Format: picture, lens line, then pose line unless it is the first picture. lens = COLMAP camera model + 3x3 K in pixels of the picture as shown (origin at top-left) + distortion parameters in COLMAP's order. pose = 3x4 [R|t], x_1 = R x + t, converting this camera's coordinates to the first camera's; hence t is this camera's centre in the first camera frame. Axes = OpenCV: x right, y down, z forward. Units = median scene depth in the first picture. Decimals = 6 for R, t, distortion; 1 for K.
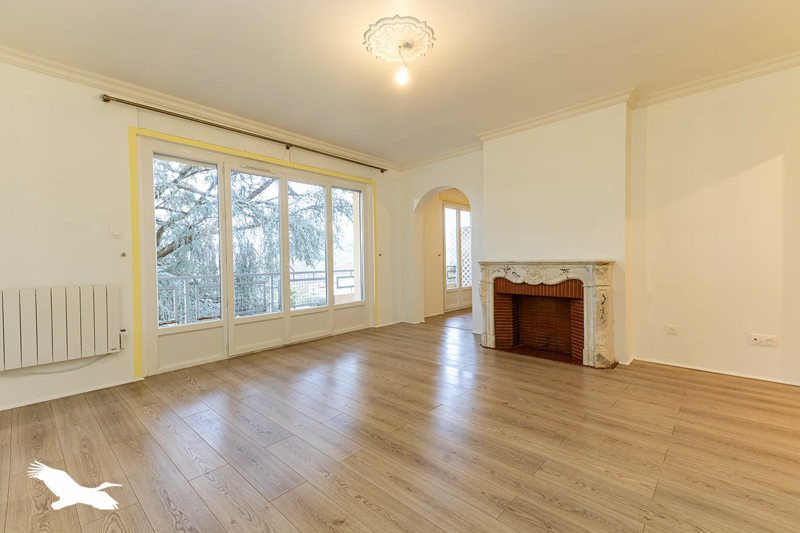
lens RADIAL K [[339.5, 0, 412.8], [0, 339.5, 263.6], [0, 0, 1]] dist [-0.000019, 0.000020]
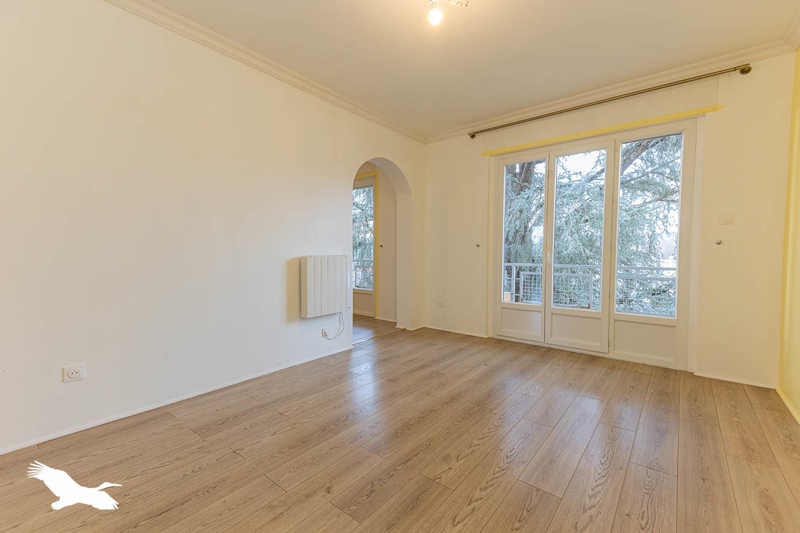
lens RADIAL K [[339.5, 0, 412.8], [0, 339.5, 263.6], [0, 0, 1]] dist [-0.000019, 0.000020]
pose [[0.038809, 0.053486, -0.997814, 0.526000], [-0.016867, 0.998459, 0.052864, -0.018587], [0.999104, 0.014779, 0.039651, 0.679586]]
